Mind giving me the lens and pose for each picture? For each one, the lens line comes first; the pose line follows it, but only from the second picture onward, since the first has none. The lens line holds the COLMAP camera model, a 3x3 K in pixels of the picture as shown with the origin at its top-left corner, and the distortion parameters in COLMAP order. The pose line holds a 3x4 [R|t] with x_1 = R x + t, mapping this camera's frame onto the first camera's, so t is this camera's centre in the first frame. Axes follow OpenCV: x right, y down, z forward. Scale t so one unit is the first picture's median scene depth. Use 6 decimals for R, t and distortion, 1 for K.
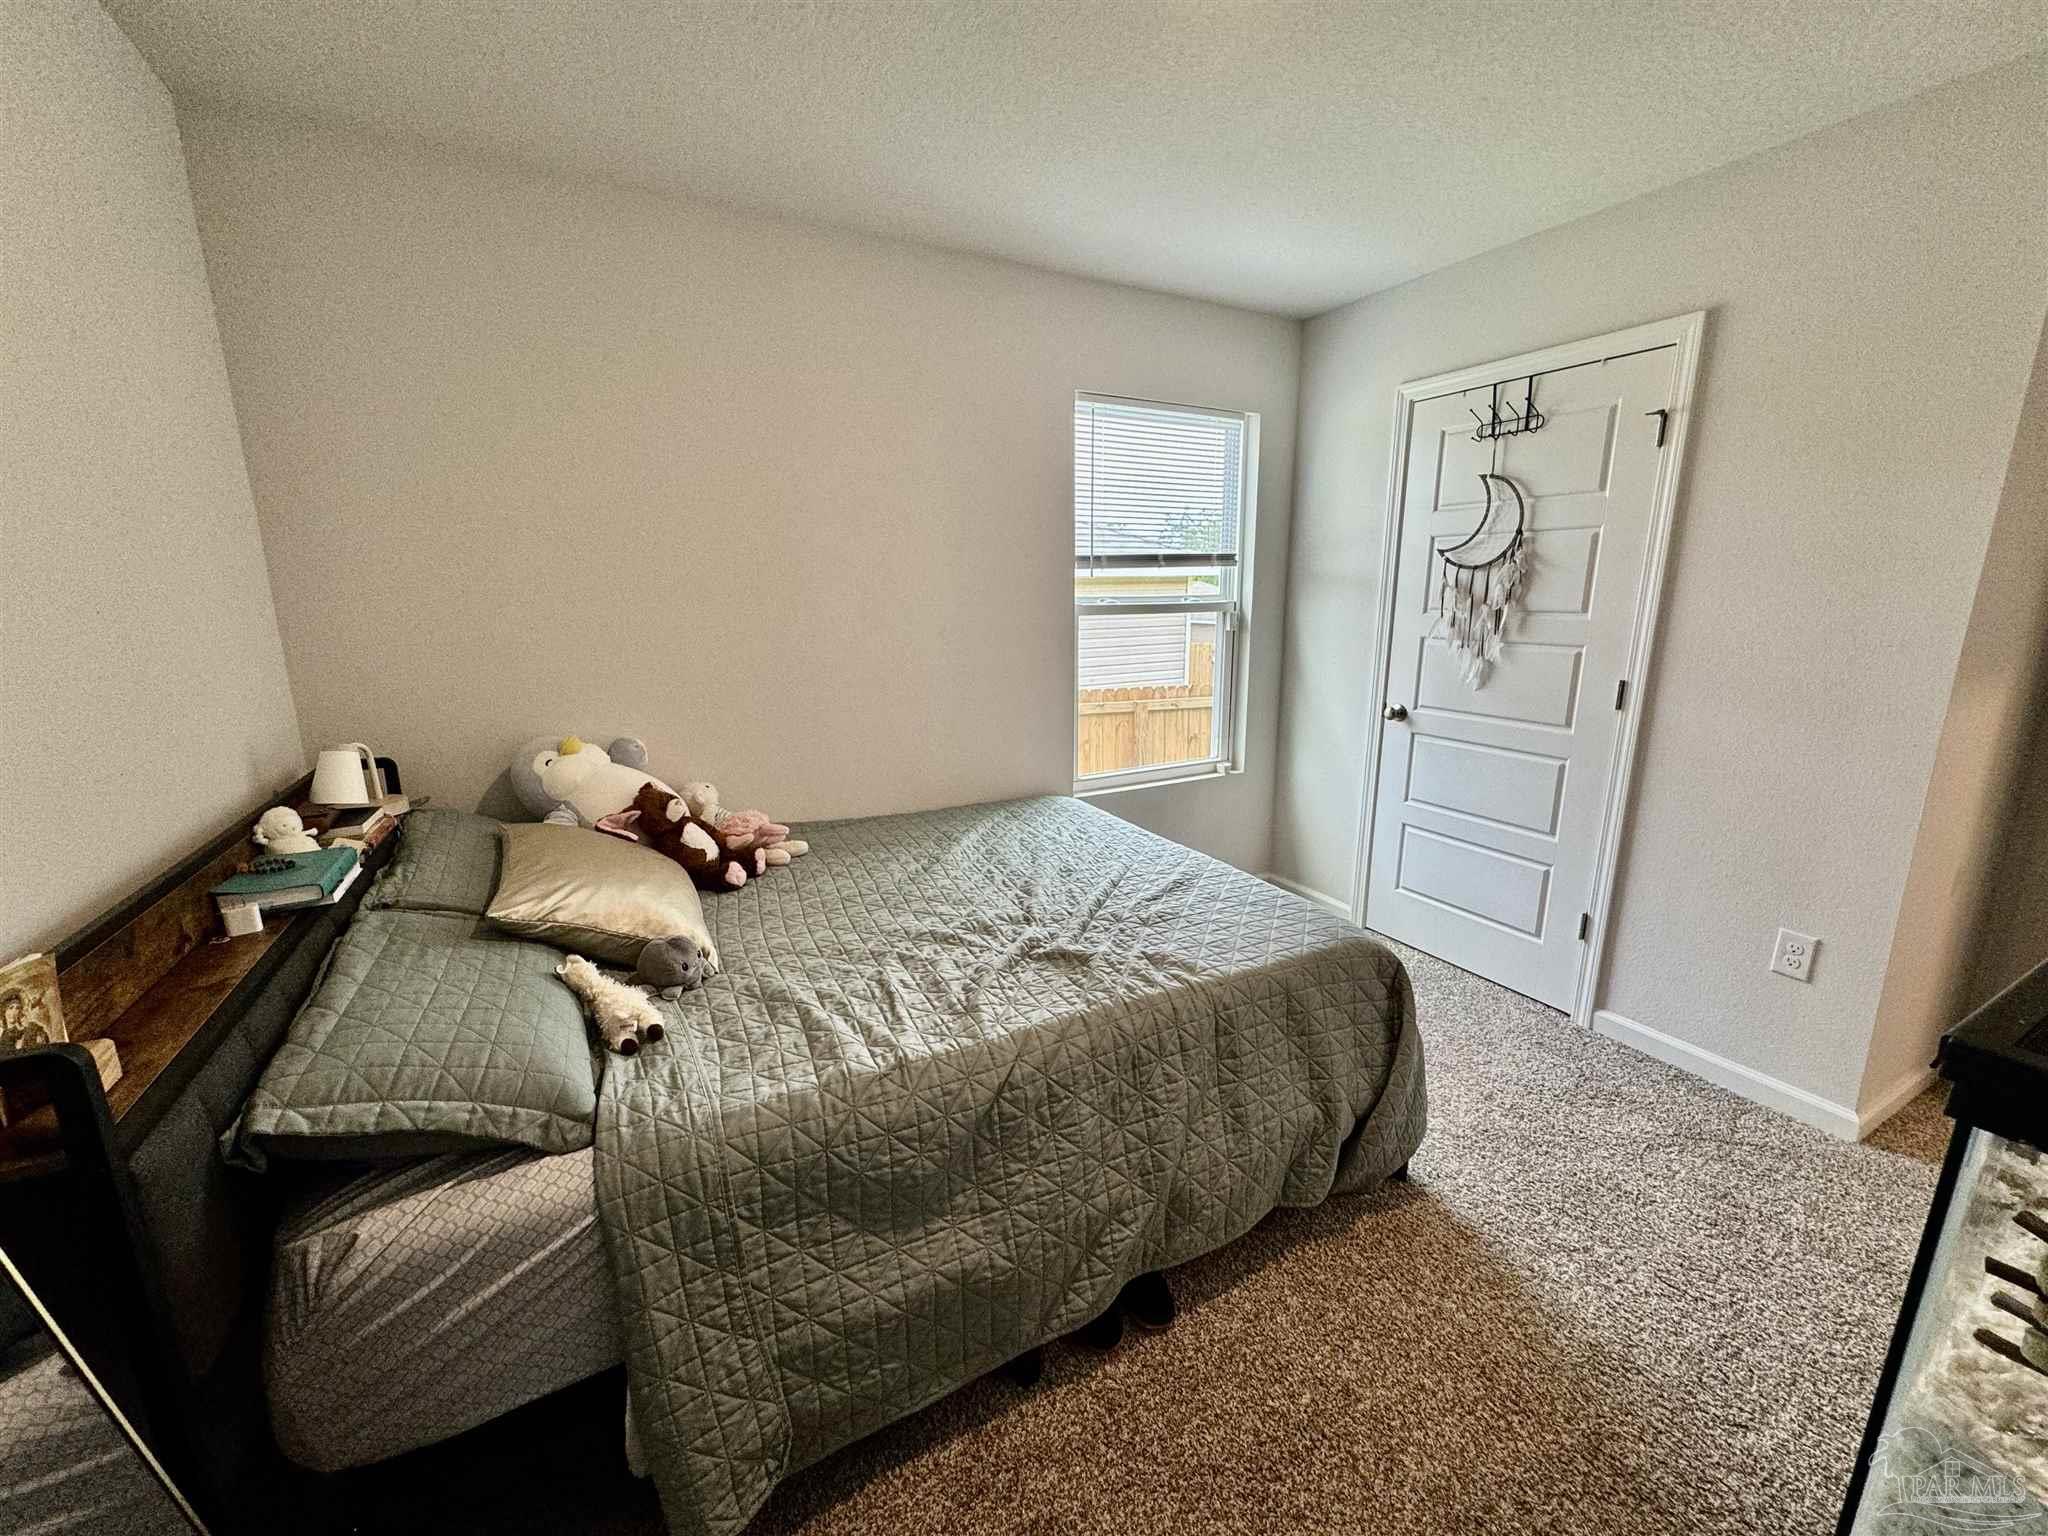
lens RADIAL K [[805.9, 0, 1023.6], [0, 805.9, 758.8], [0, 0, 1]] dist [-0.004006, -0.000020]
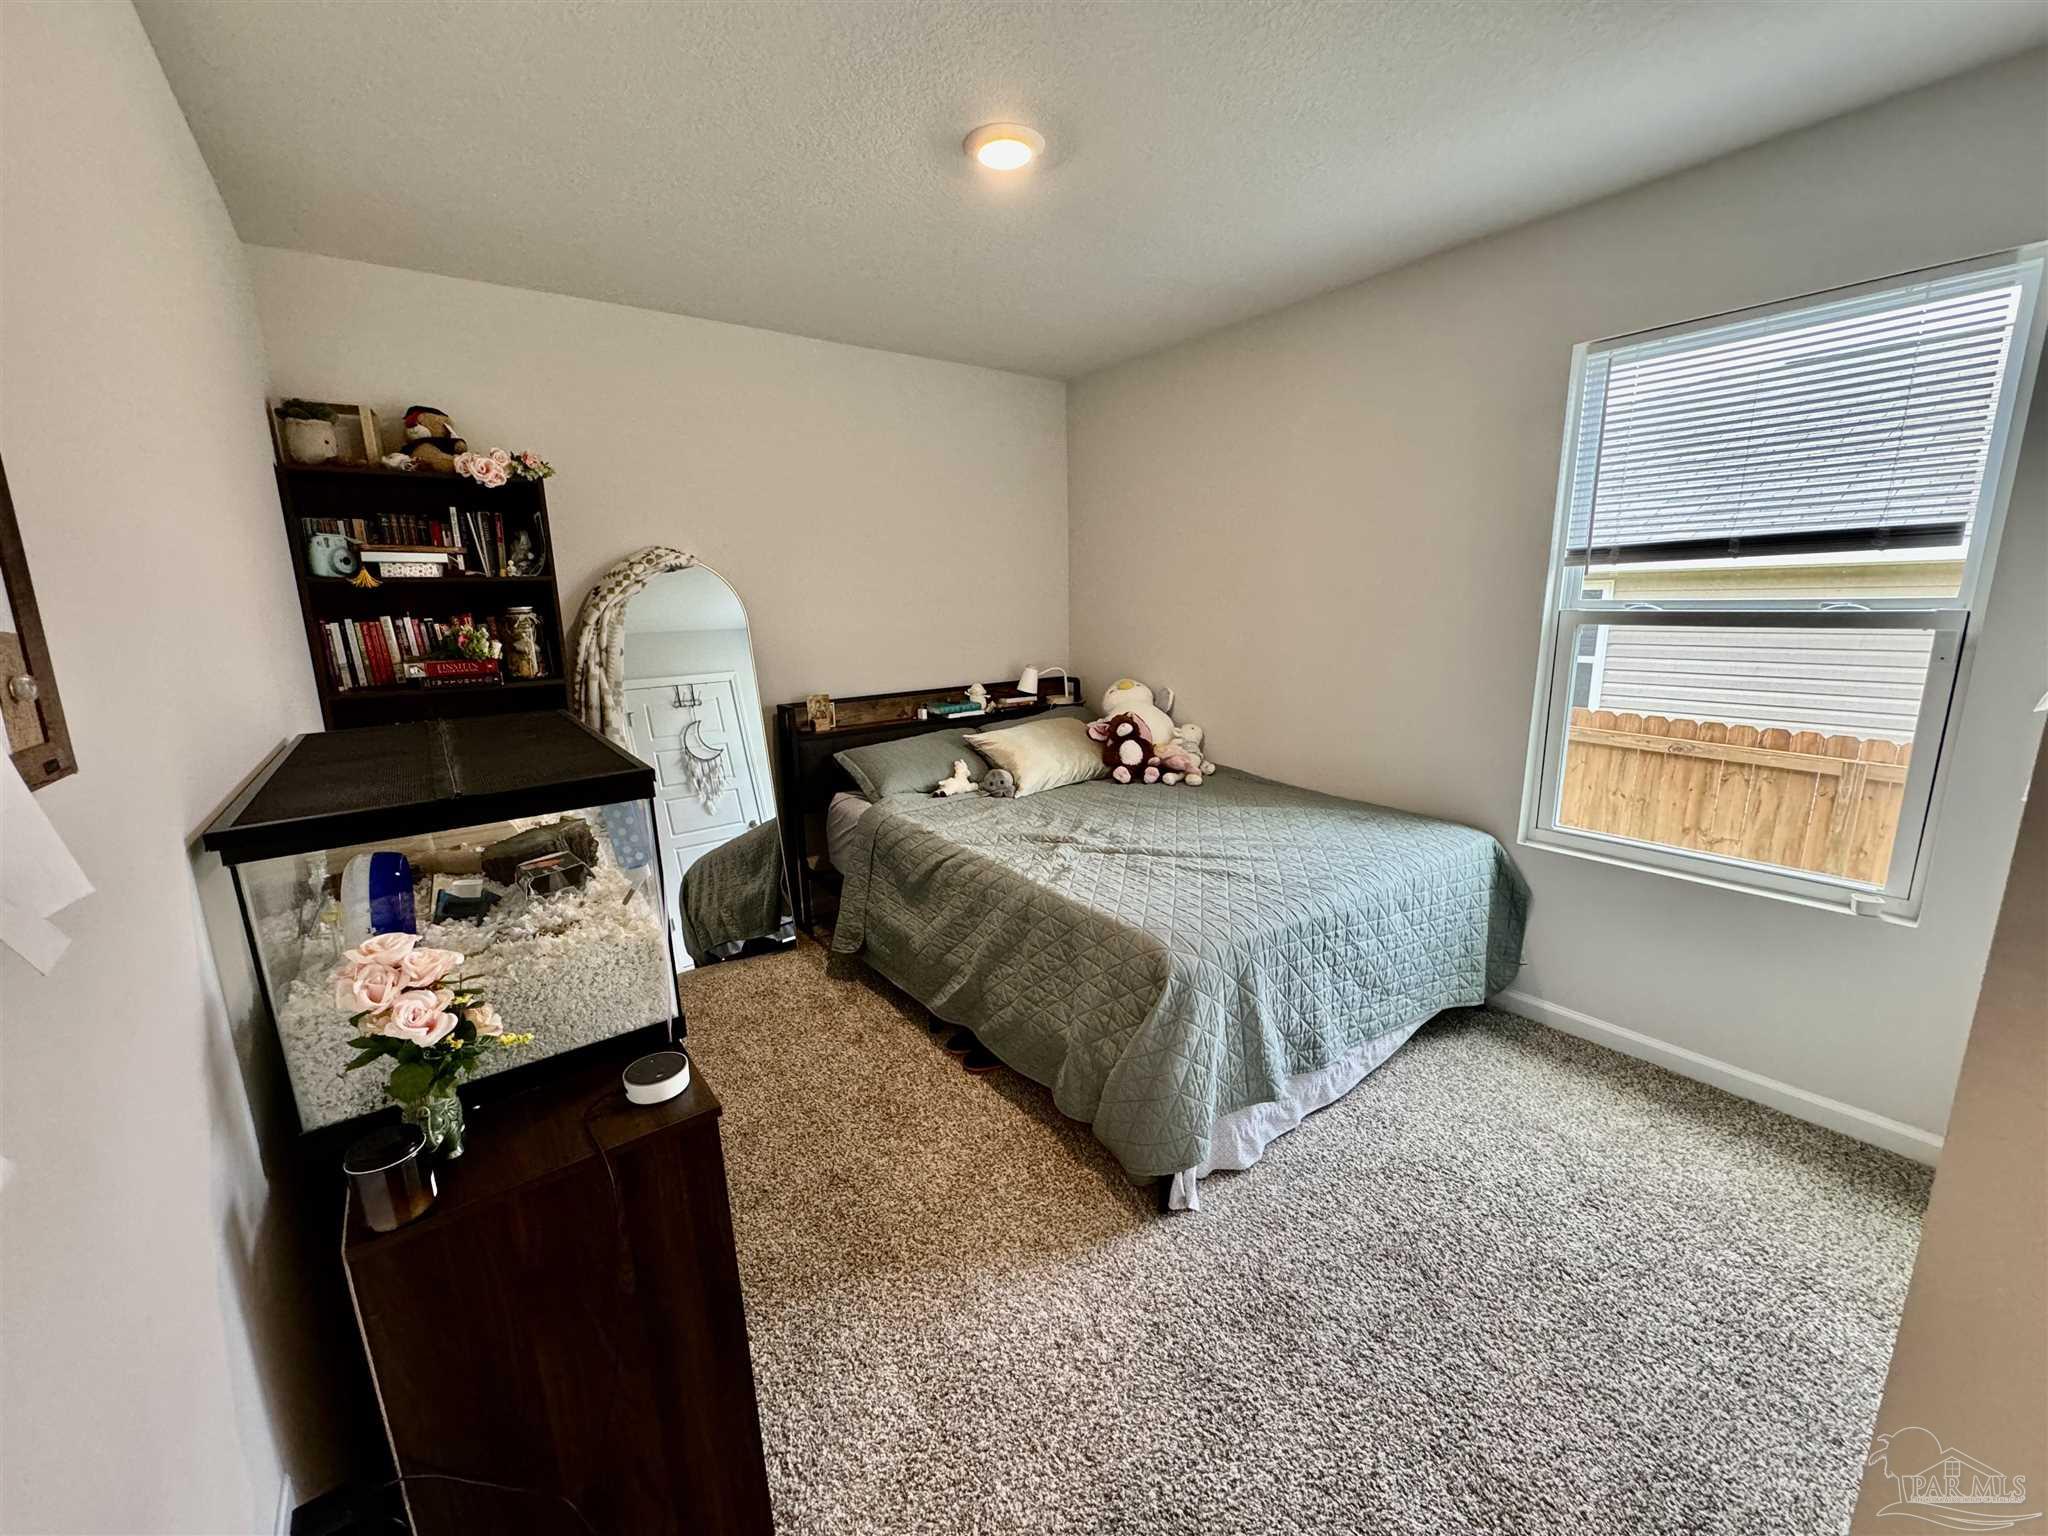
lens RADIAL K [[805.9, 0, 1026.7], [0, 805.9, 770.4], [0, 0, 1]] dist [-0.004006, -0.000020]
pose [[0.152677, 0.215688, -0.964452, 1.033681], [-0.186992, 0.964570, 0.186113, -0.114204], [0.970424, 0.151930, 0.187600, 0.468486]]
